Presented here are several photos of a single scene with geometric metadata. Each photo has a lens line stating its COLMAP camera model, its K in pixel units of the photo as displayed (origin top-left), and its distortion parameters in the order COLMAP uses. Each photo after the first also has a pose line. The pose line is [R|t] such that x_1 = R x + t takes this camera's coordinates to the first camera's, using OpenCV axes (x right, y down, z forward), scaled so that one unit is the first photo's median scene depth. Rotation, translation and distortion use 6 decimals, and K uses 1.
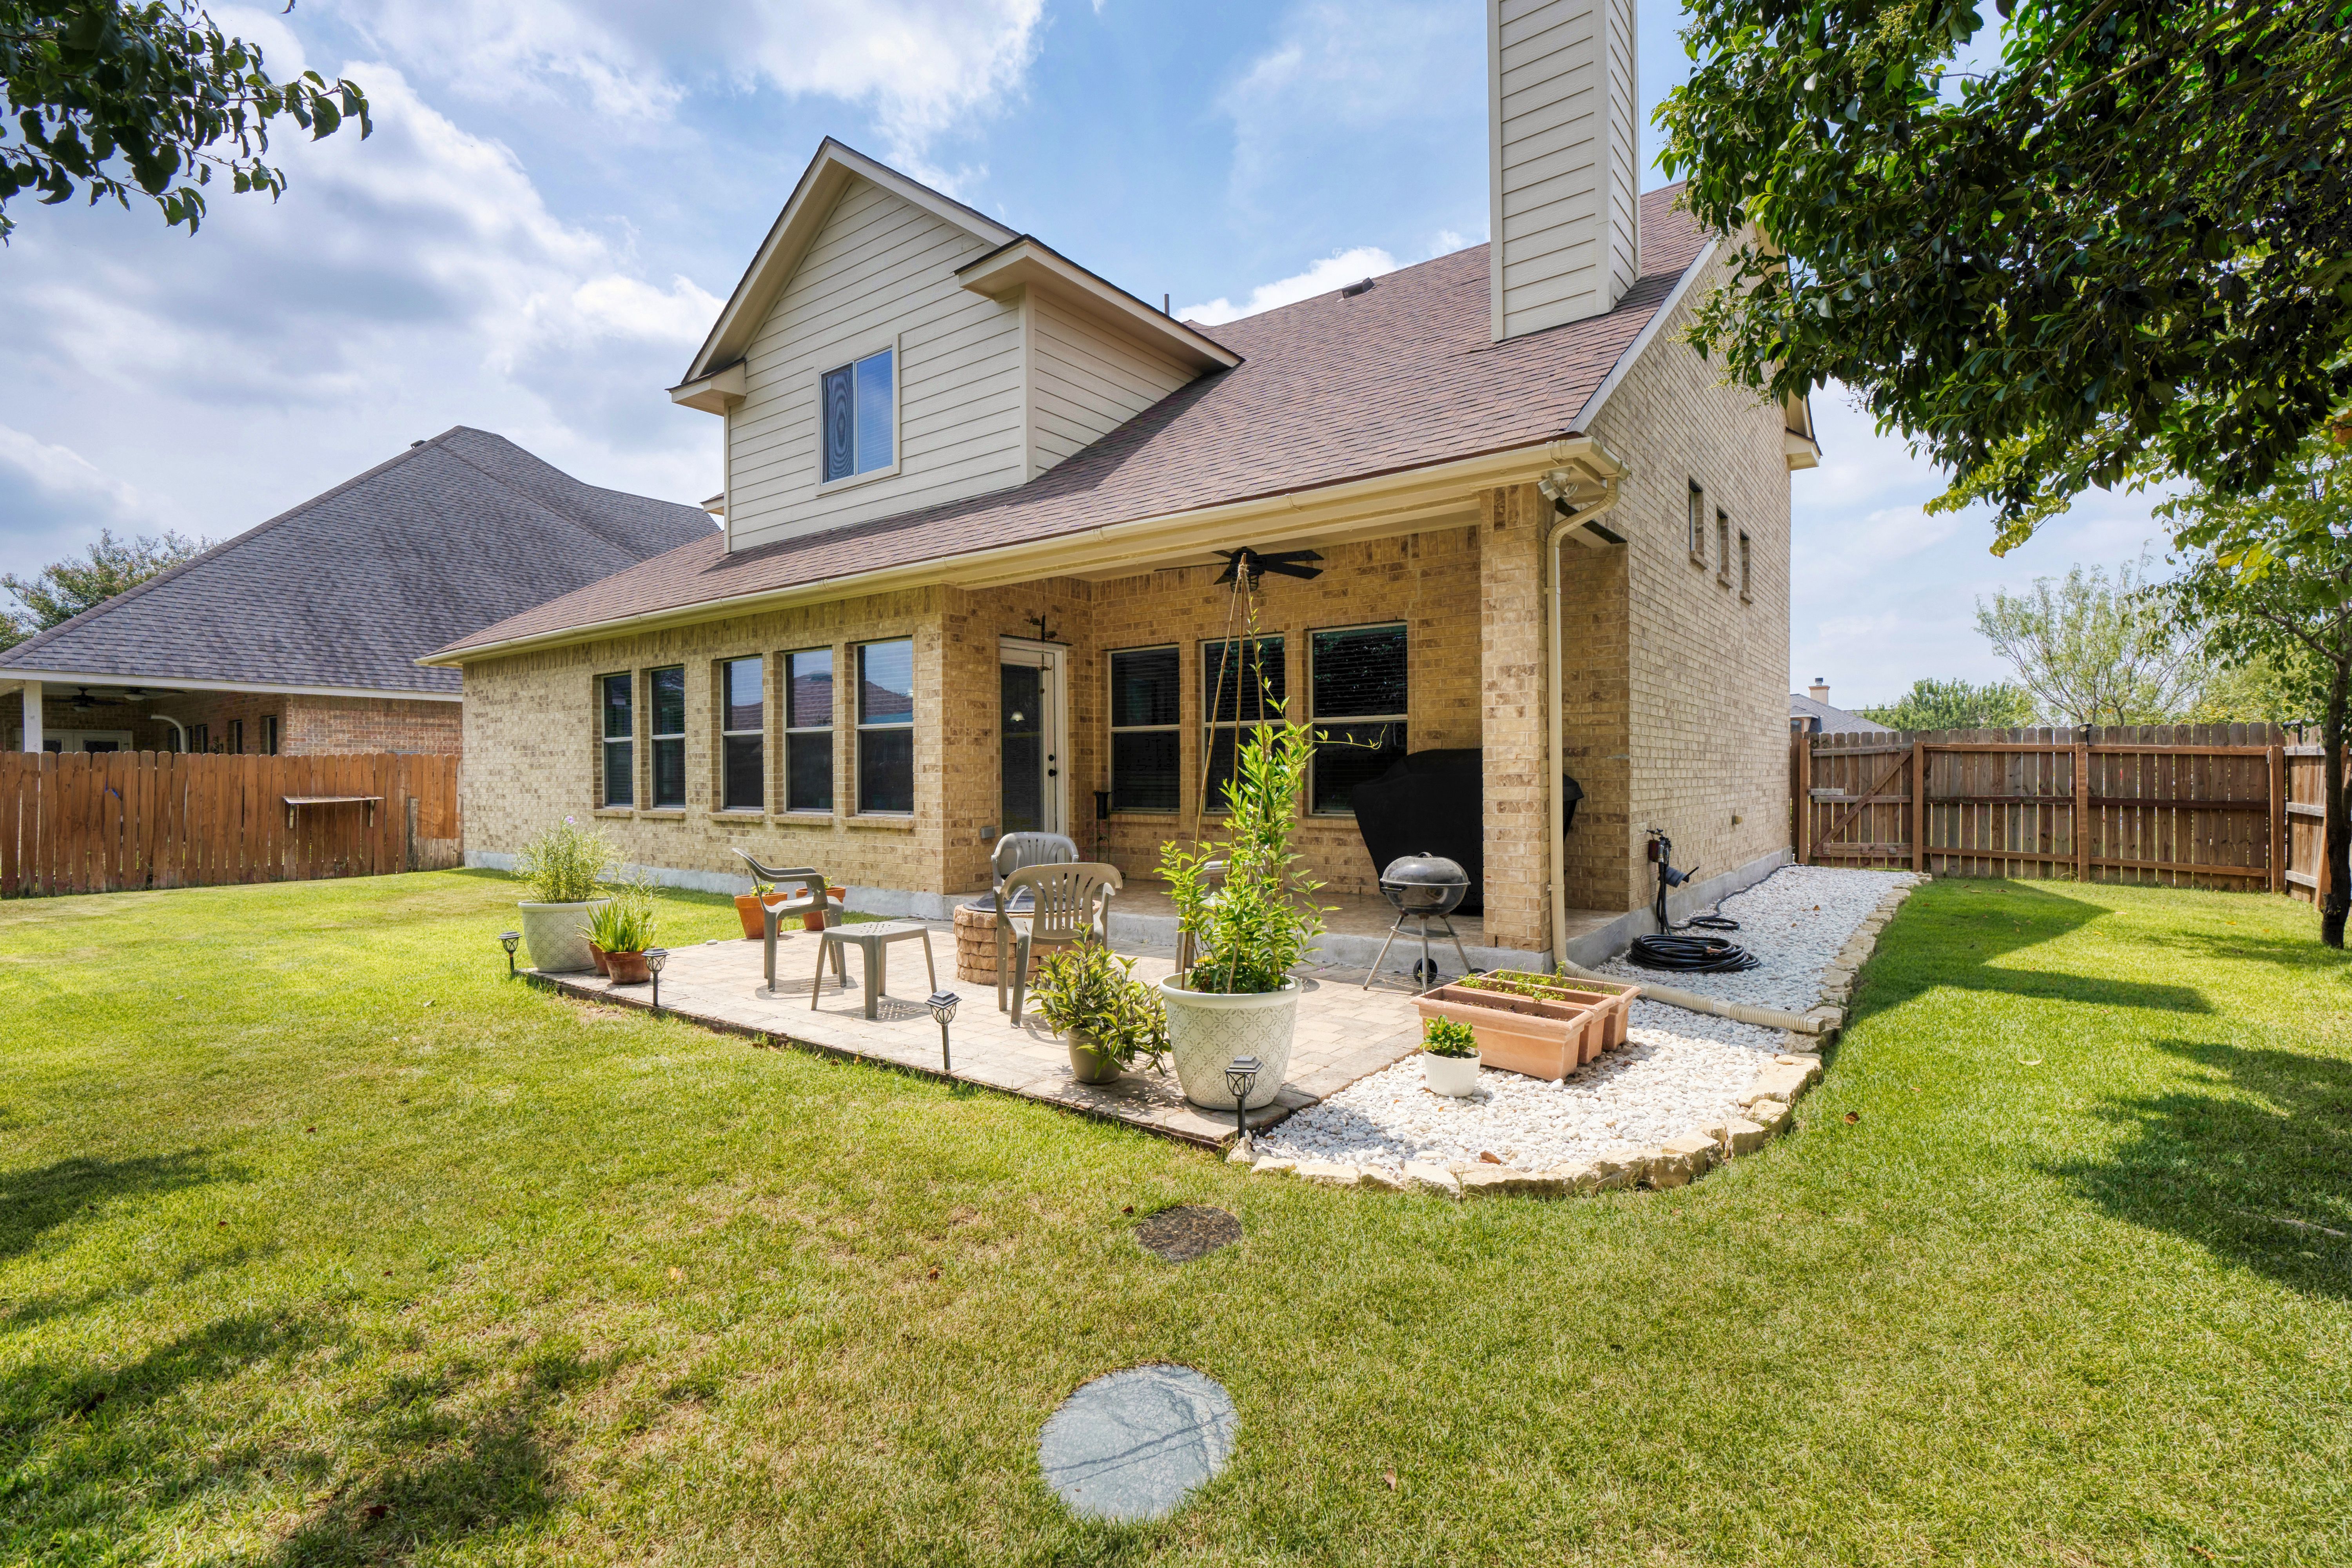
lens RADIAL K [[1076.2, 0, 1176.0], [0, 1076.2, 784.0], [0, 0, 1]] dist [-0.004053, -0.000714]
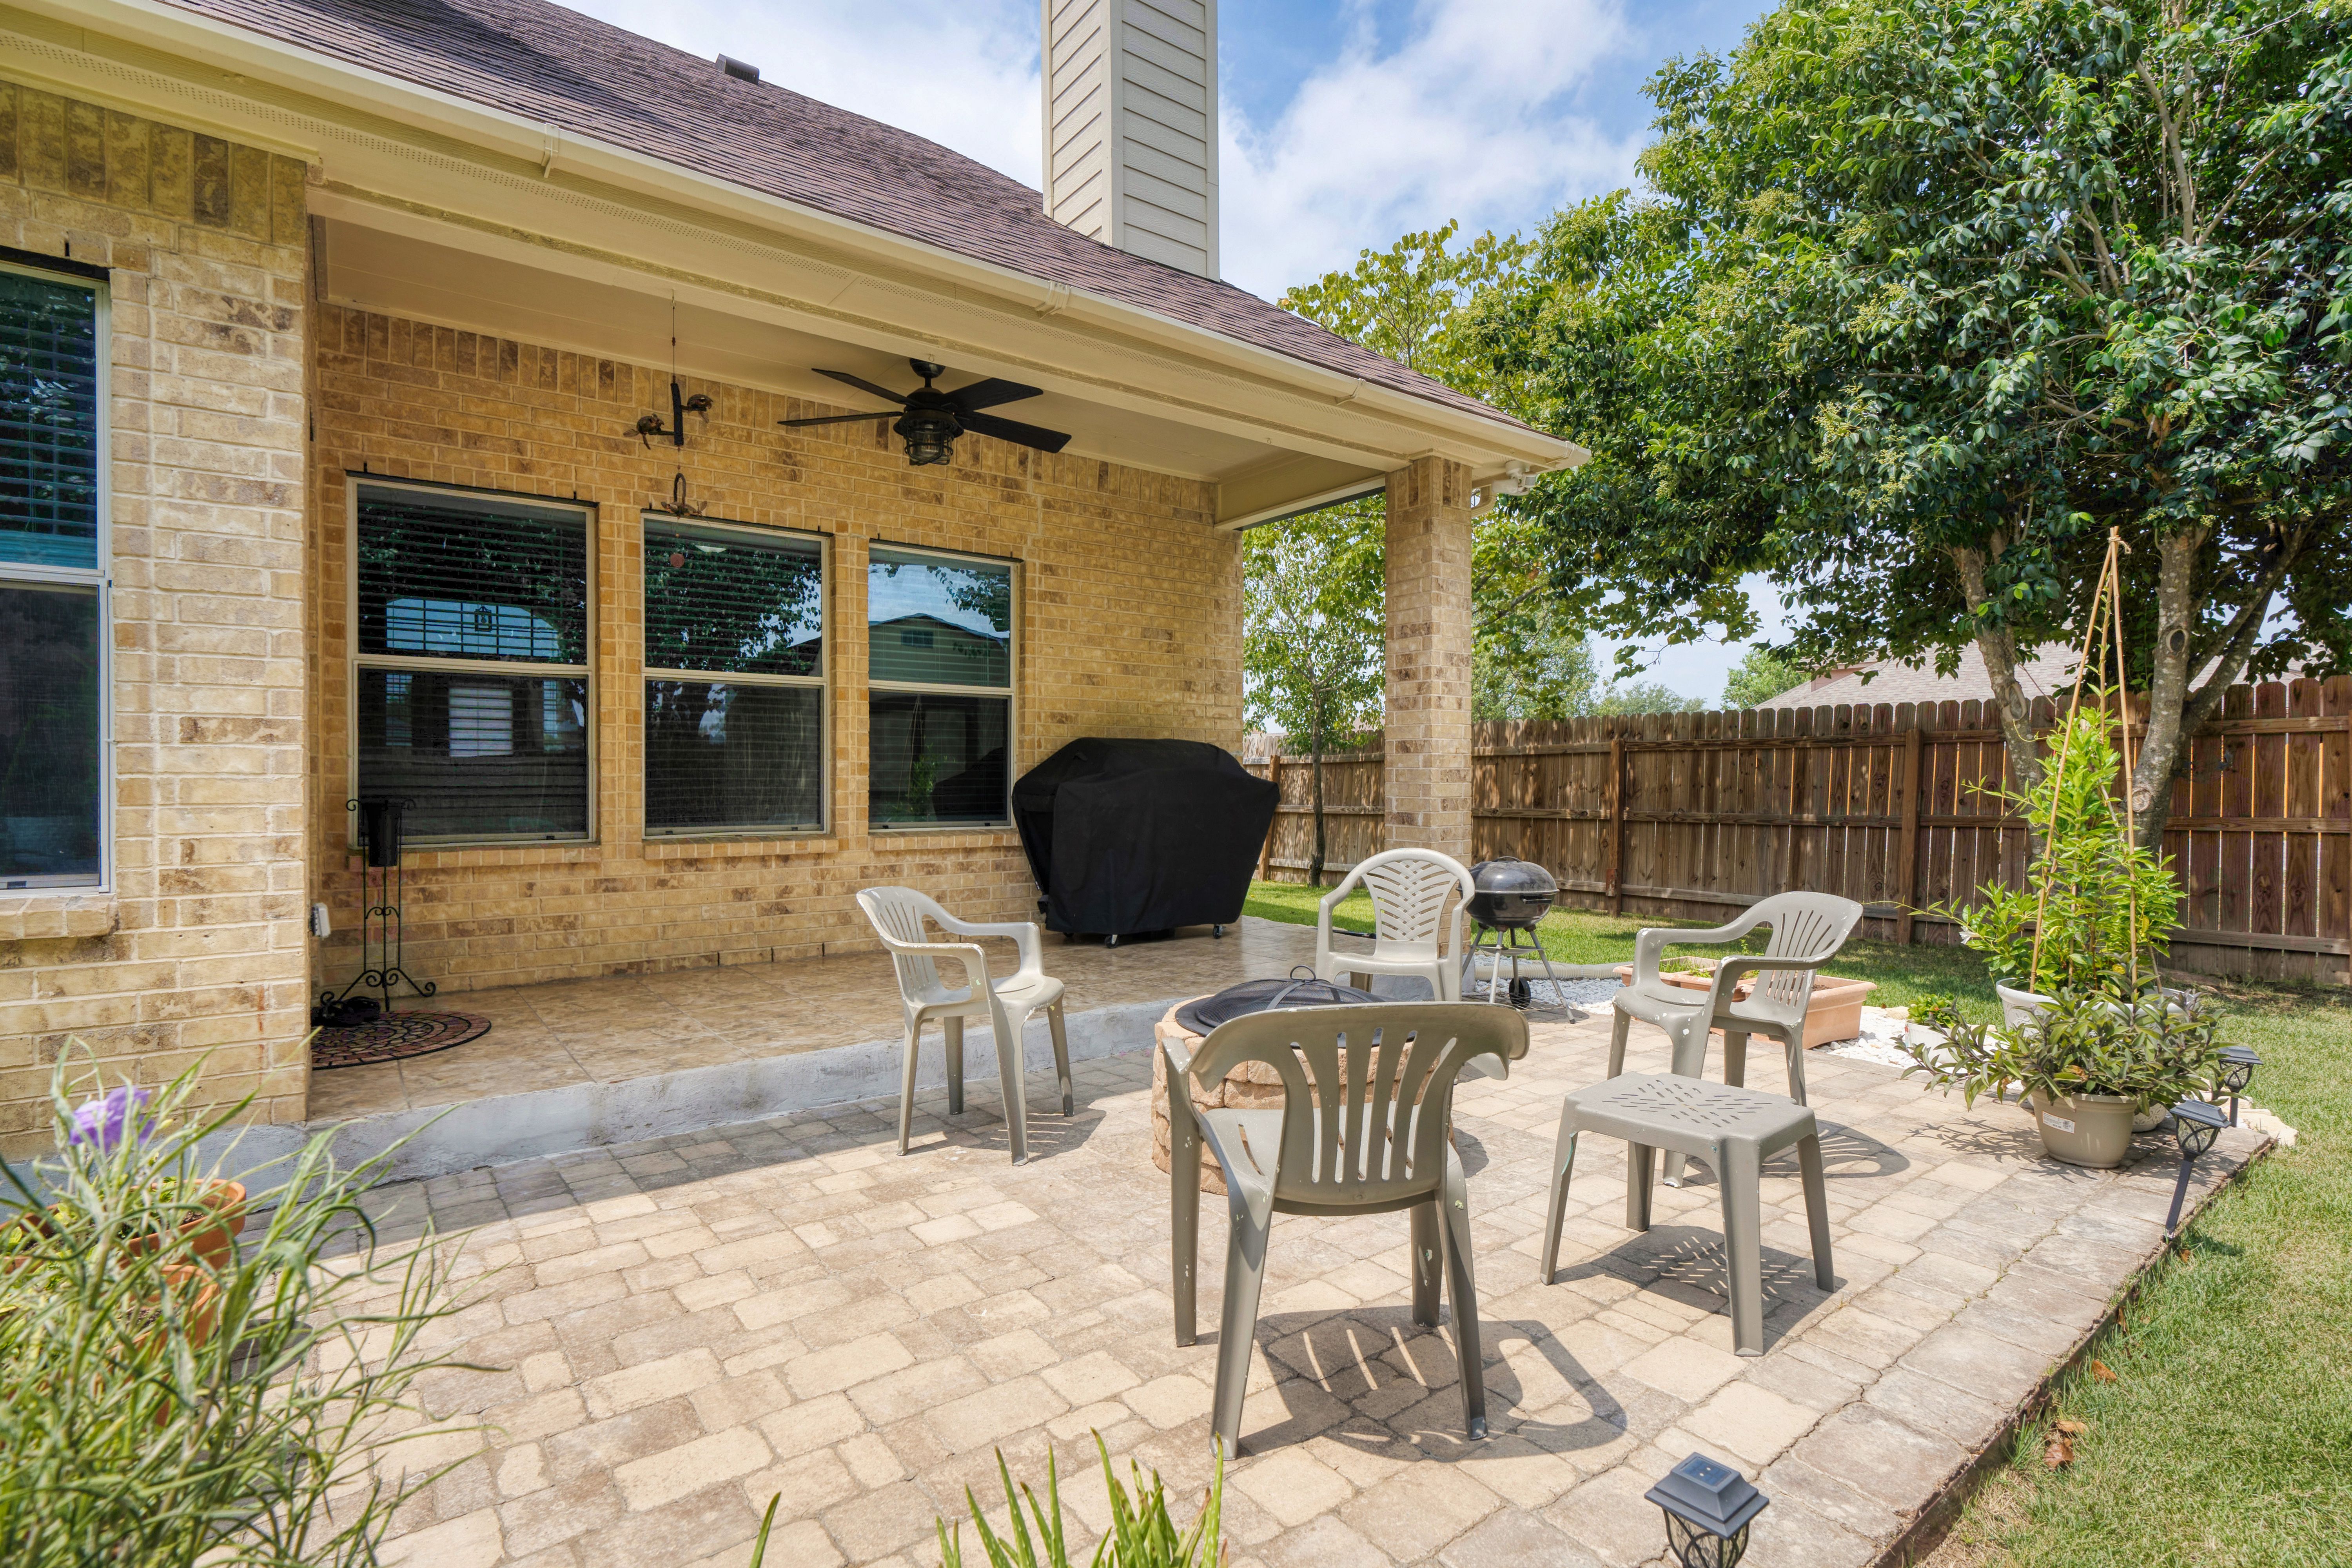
lens RADIAL K [[1122.4, 0, 1176.0], [0, 1122.4, 784.0], [0, 0, 1]] dist [-0.002727, -0.000311]
pose [[0.270344, 0.000194, 0.962764, -0.479240], [0.006712, 0.999975, -0.002086, 0.003316], [-0.962740, 0.007026, 0.270336, 0.667947]]
